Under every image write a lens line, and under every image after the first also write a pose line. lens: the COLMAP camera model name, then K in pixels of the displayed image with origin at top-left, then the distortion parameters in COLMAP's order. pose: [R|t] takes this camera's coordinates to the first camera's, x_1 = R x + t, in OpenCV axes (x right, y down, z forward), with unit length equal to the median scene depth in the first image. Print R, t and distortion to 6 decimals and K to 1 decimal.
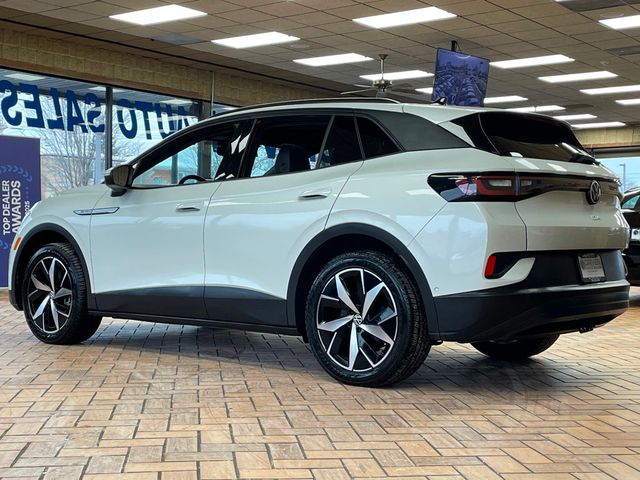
lens RADIAL K [[916.1, 0, 320.0], [0, 916.1, 240.0], [0, 0, 1]] dist [0.111961, -0.011828]
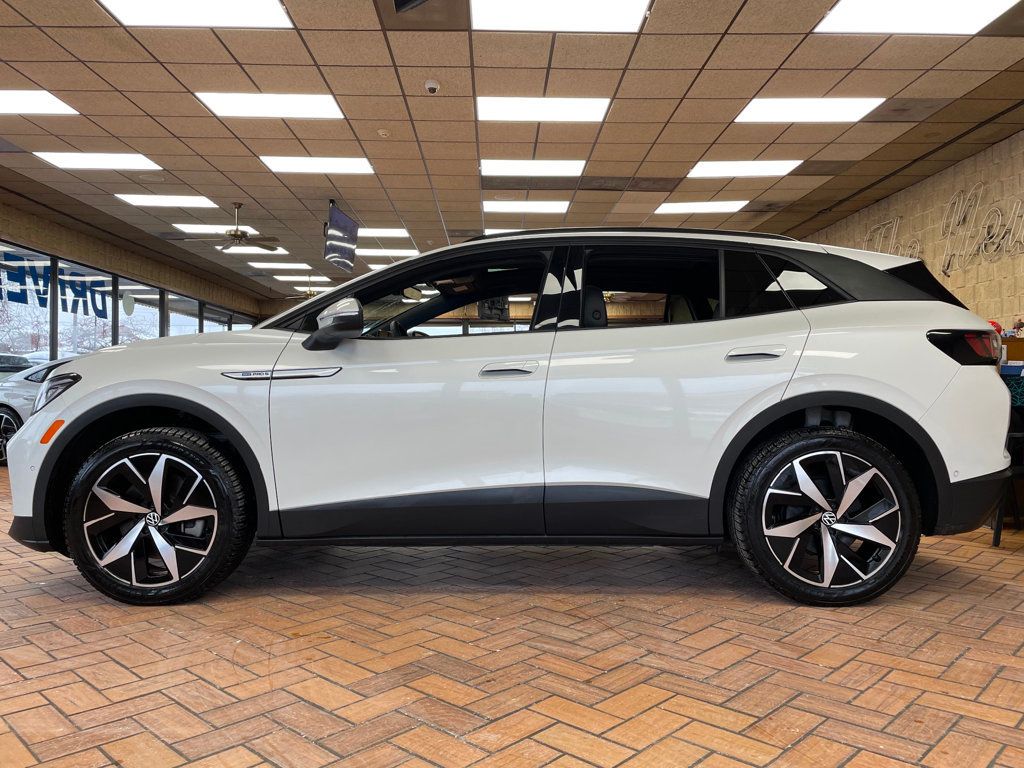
lens RADIAL K [[773.3, 0, 512.0], [0, 773.3, 384.0], [0, 0, 1]] dist [0.033947, -0.002889]
pose [[0.784788, -0.002902, 0.619758, -0.509168], [0.015018, 0.999784, -0.014335, -0.017306], [-0.619583, 0.020558, 0.784662, 0.591322]]
